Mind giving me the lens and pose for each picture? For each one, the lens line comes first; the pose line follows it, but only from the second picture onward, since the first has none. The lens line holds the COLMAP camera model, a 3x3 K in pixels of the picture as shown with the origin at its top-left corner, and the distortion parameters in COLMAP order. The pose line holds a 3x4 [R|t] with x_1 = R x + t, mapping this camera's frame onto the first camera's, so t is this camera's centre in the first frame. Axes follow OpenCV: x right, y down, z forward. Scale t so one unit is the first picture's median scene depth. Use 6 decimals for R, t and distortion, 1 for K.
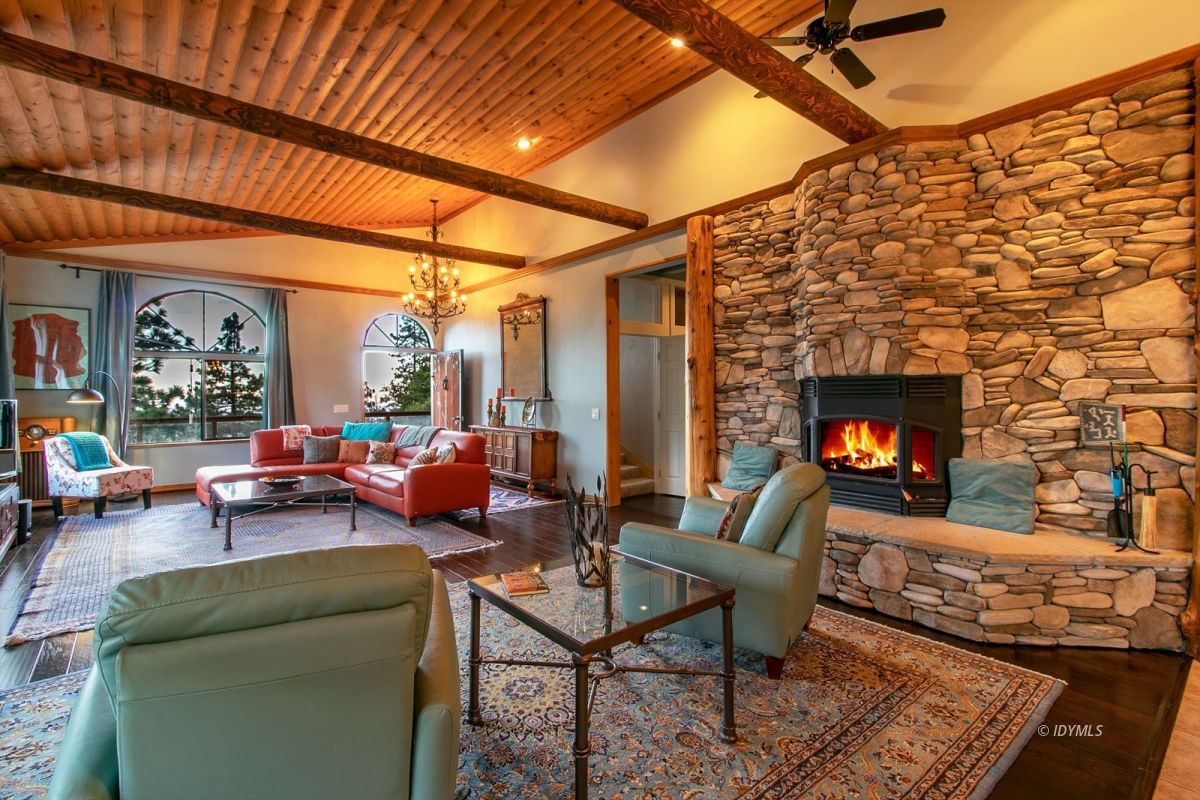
lens RADIAL K [[551.3, 0, 600.3], [0, 551.3, 386.6], [0, 0, 1]] dist [0.000357, 0.000291]
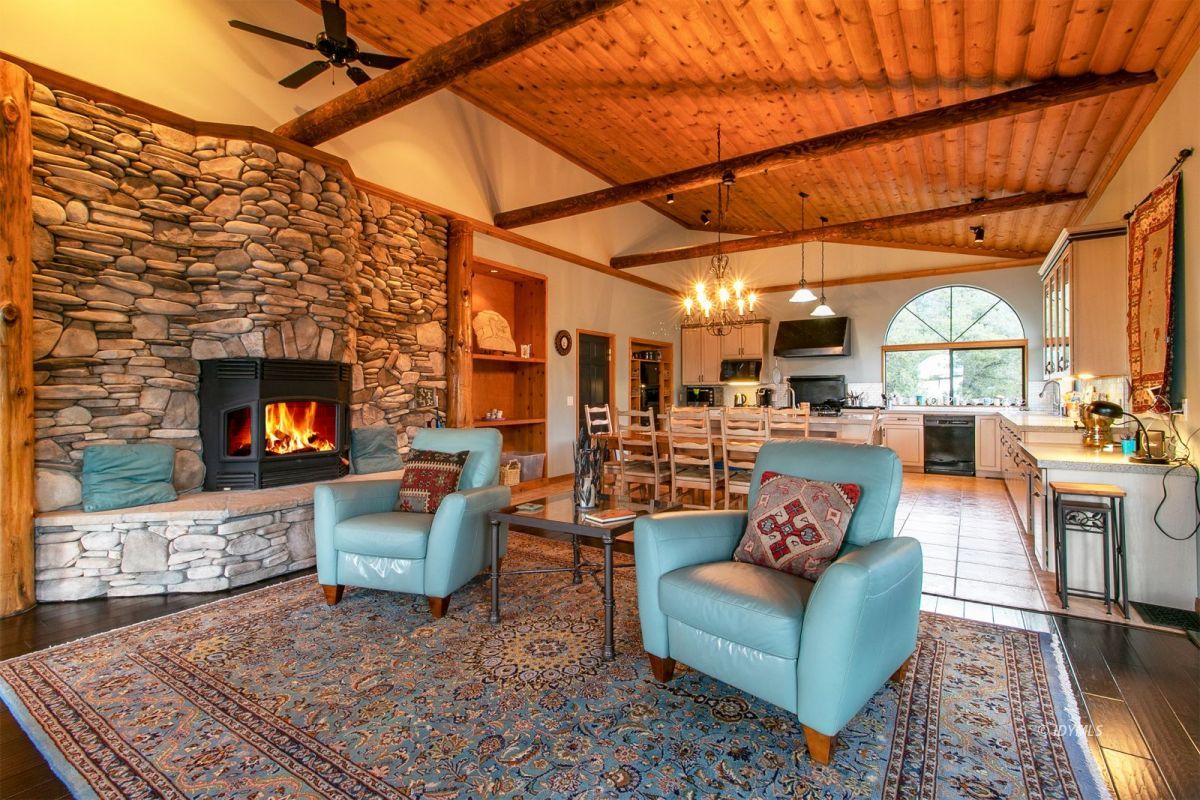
lens RADIAL K [[549.4, 0, 597.5], [0, 549.4, 383.1], [0, 0, 1]] dist [0.001033, 0.000132]
pose [[-0.285571, 0.021560, 0.958115, -0.700165], [-0.011188, 0.999604, -0.025828, 0.044806], [-0.958292, -0.018095, -0.285217, 0.726421]]
